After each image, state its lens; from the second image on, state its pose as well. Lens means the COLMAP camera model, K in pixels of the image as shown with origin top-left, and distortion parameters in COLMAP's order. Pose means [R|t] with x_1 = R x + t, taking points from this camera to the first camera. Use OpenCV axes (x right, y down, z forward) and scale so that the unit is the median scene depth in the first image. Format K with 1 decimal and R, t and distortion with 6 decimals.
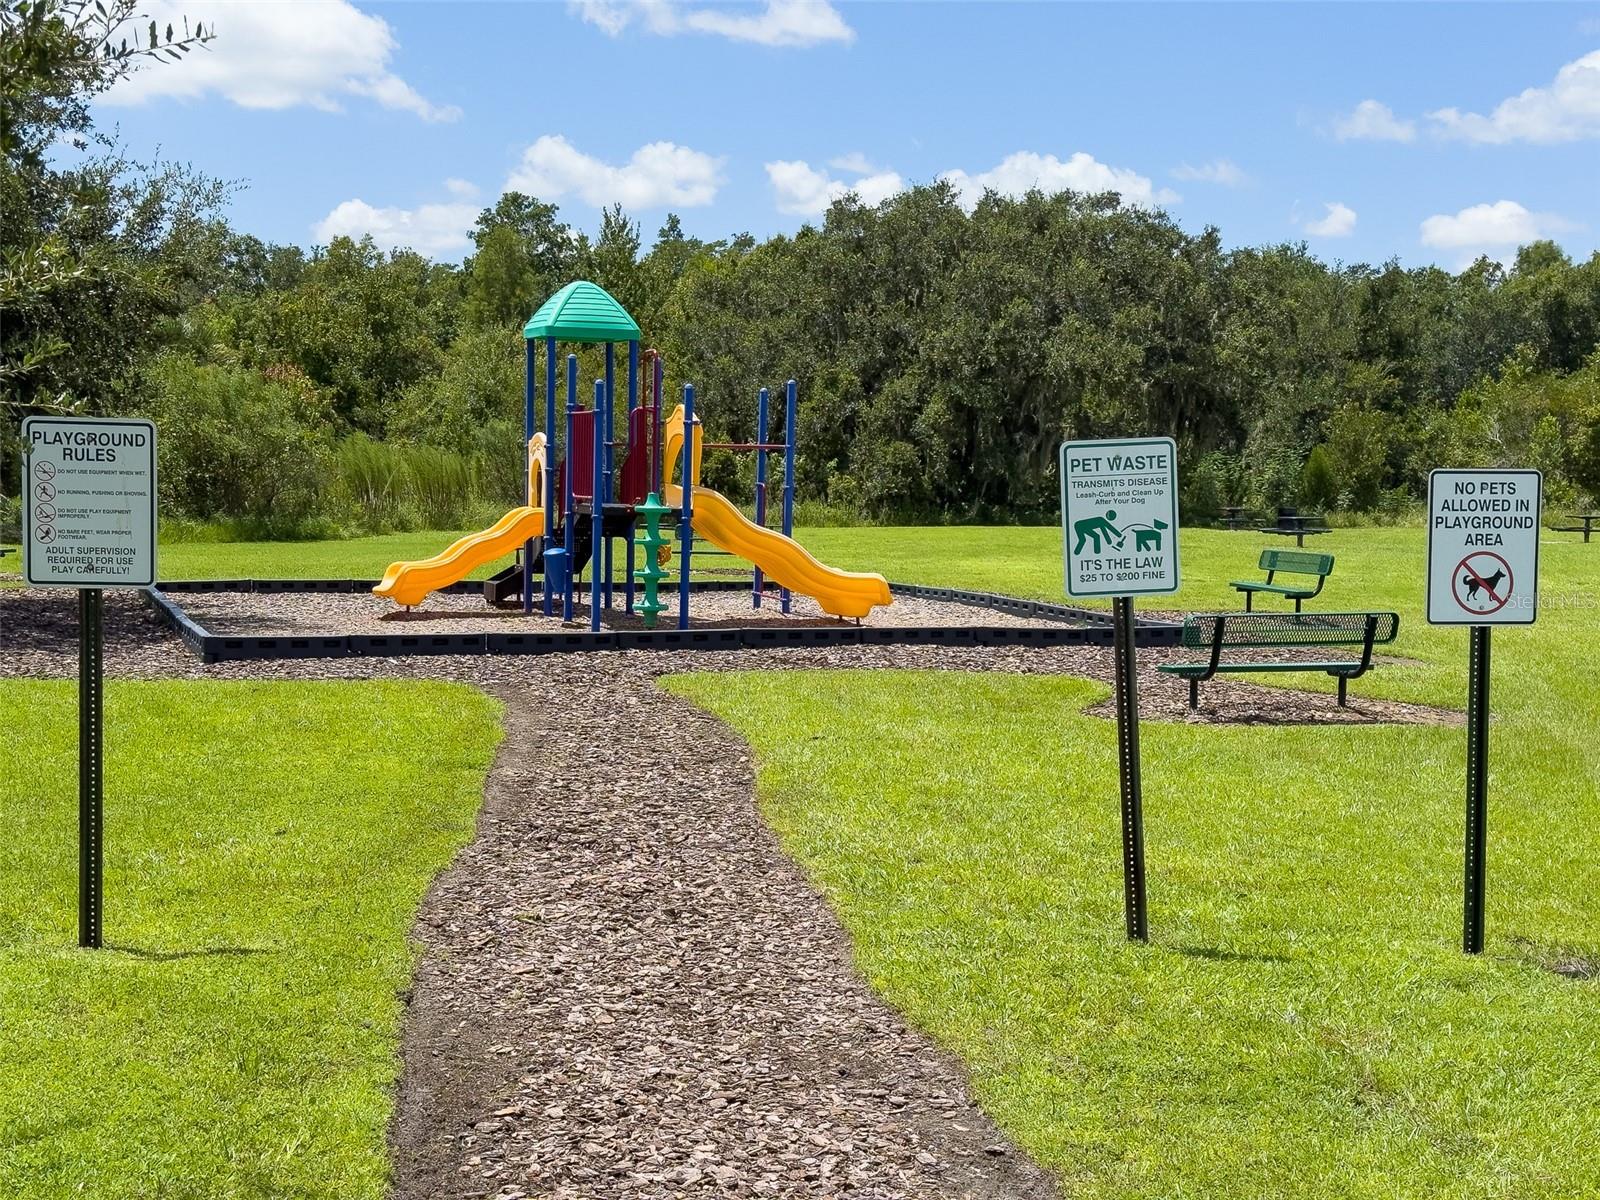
lens RADIAL K [[2217.3, 0, 805.1], [0, 2217.3, 634.6], [0, 0, 1]] dist [0.141459, -0.096836]
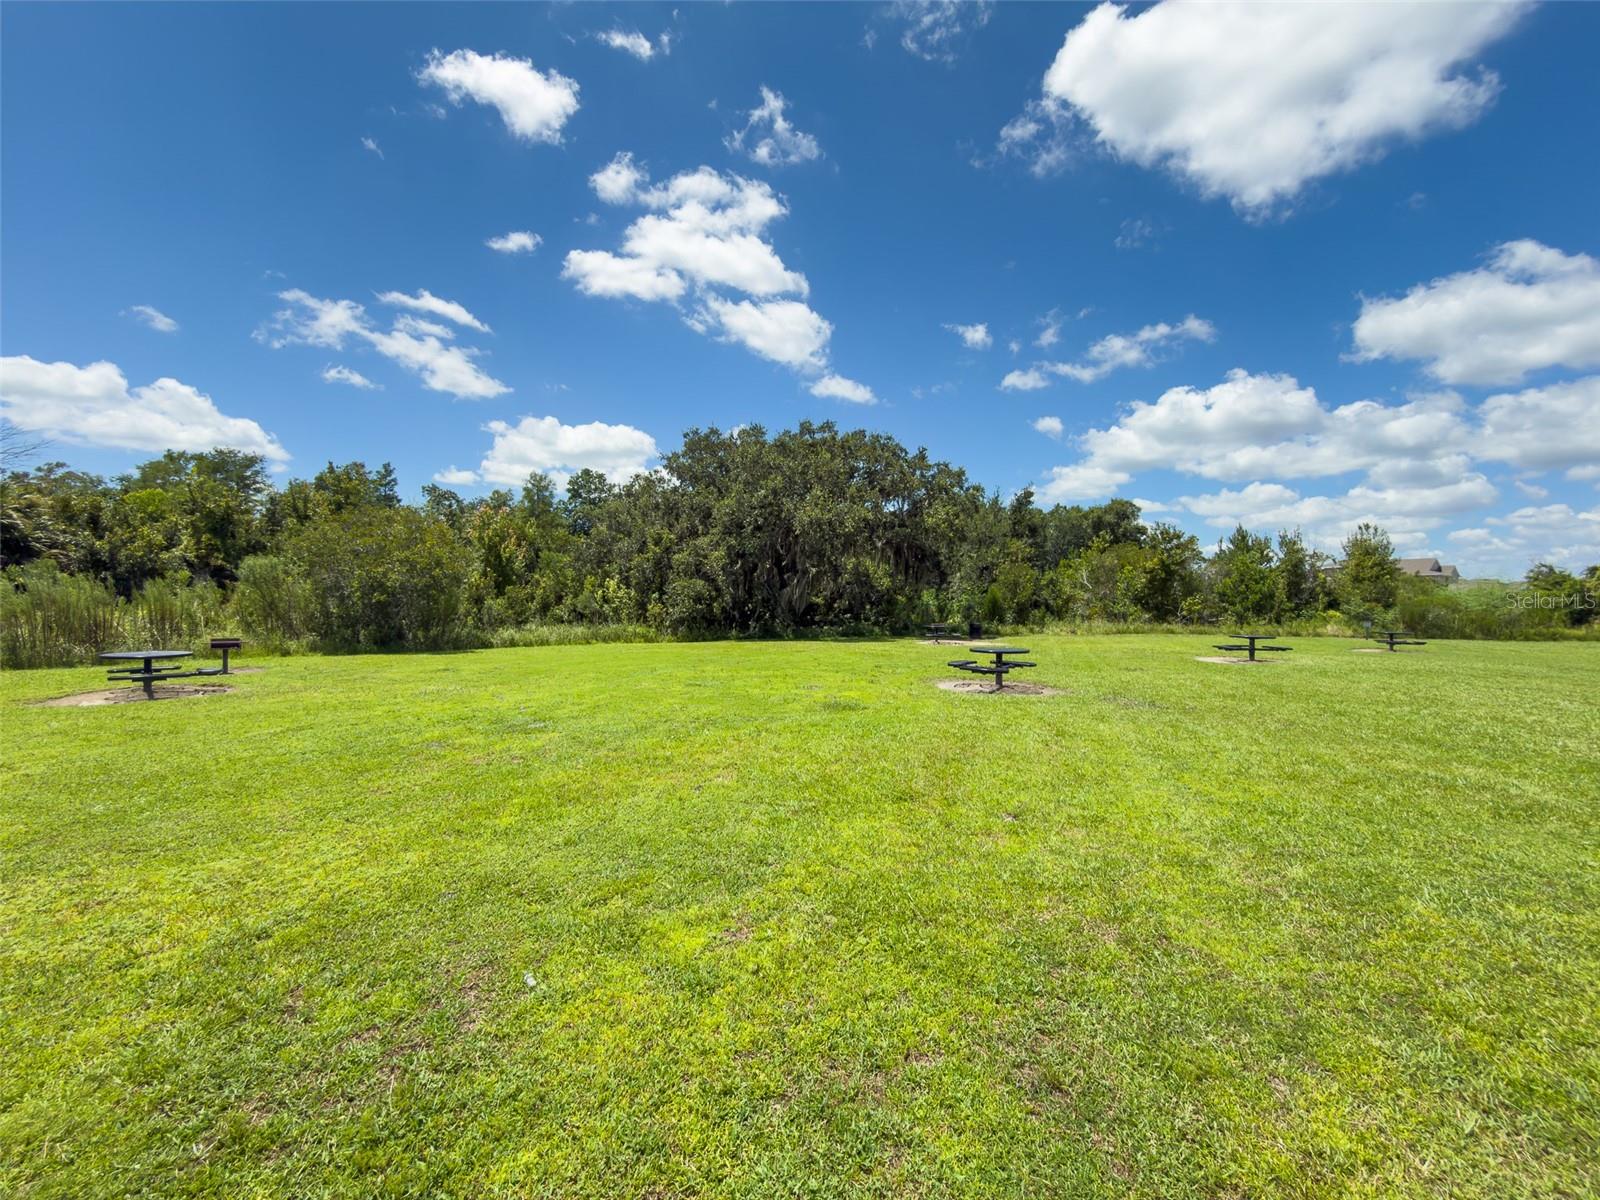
lens RADIAL K [[638.2, 0, 800.0], [0, 638.2, 600.0], [0, 0, 1]] dist [0.001242, 0.000021]
pose [[0.998744, -0.009670, -0.049158, 0.425089], [0.005646, 0.996670, -0.081344, -0.136593], [0.049781, 0.080964, 0.995473, 2.018187]]
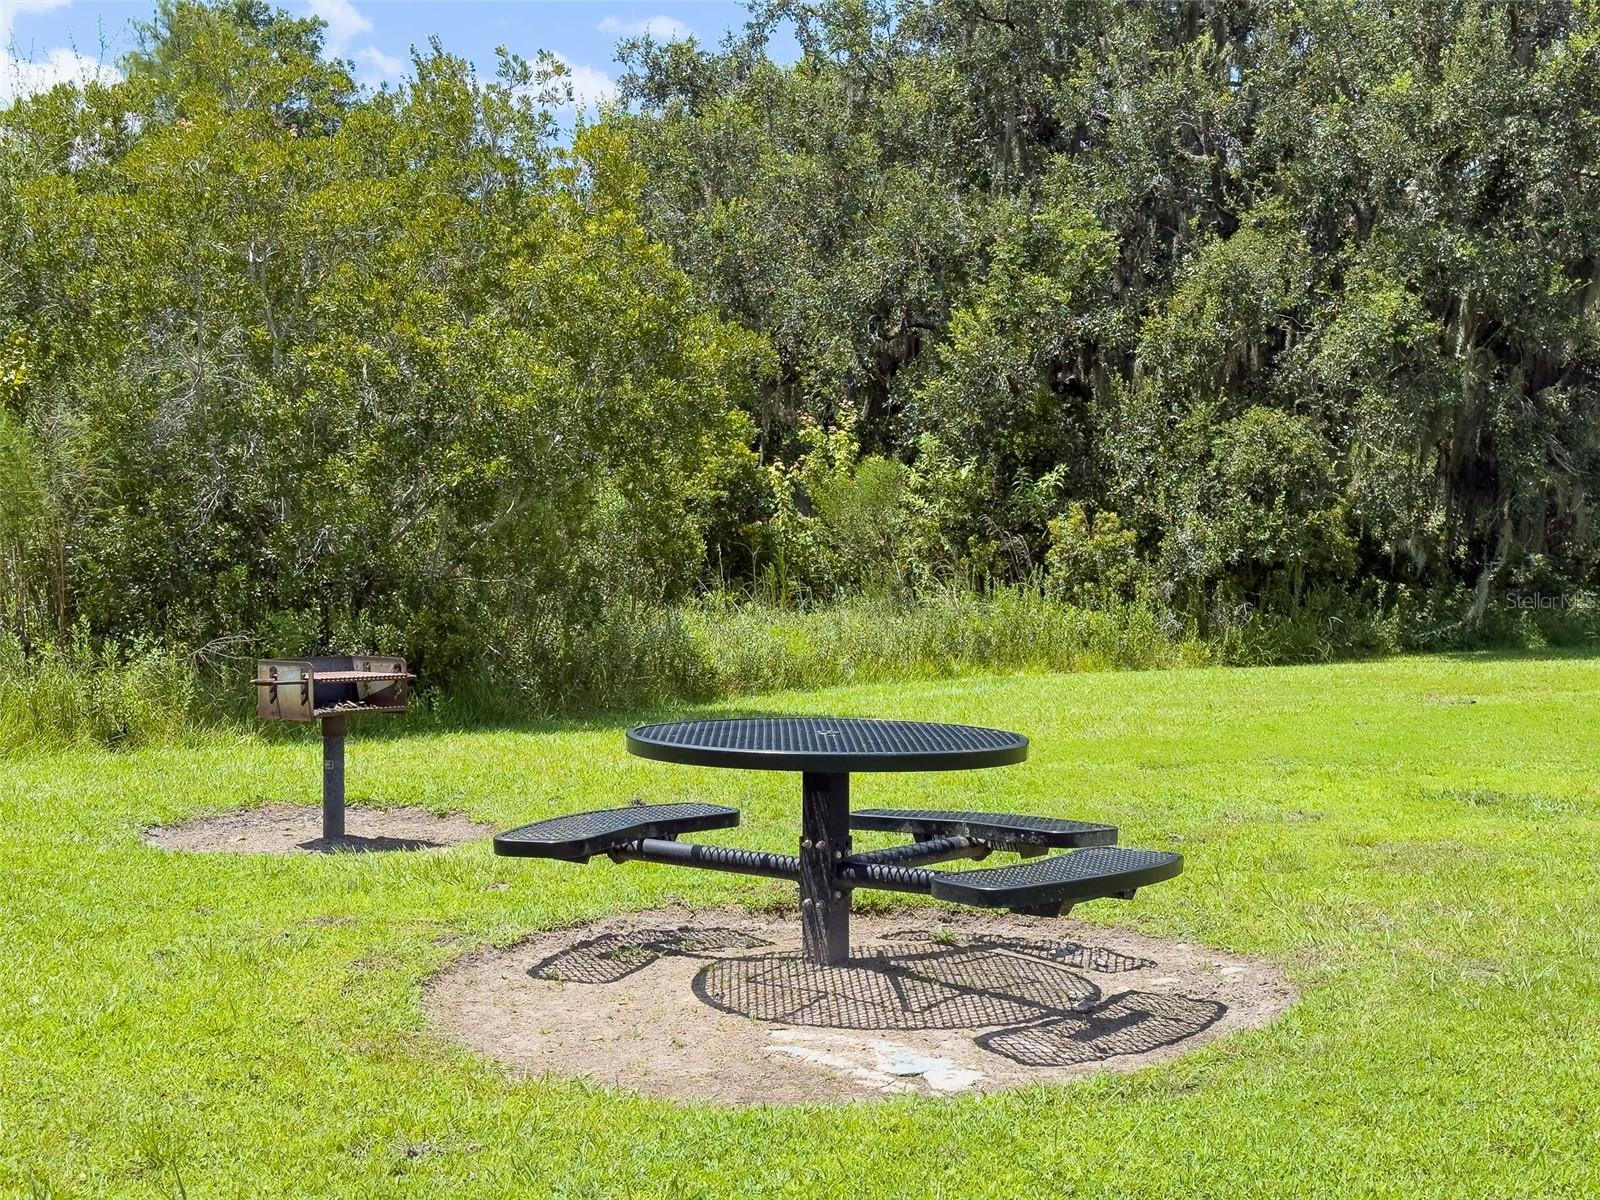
lens RADIAL K [[2217.3, 0, 805.1], [0, 2217.3, 634.6], [0, 0, 1]] dist [0.141459, -0.096836]
pose [[0.997714, -0.018904, 0.064884, -0.163439], [0.022391, 0.998320, -0.053443, -0.118388], [-0.063765, 0.054774, 0.996461, 2.197386]]
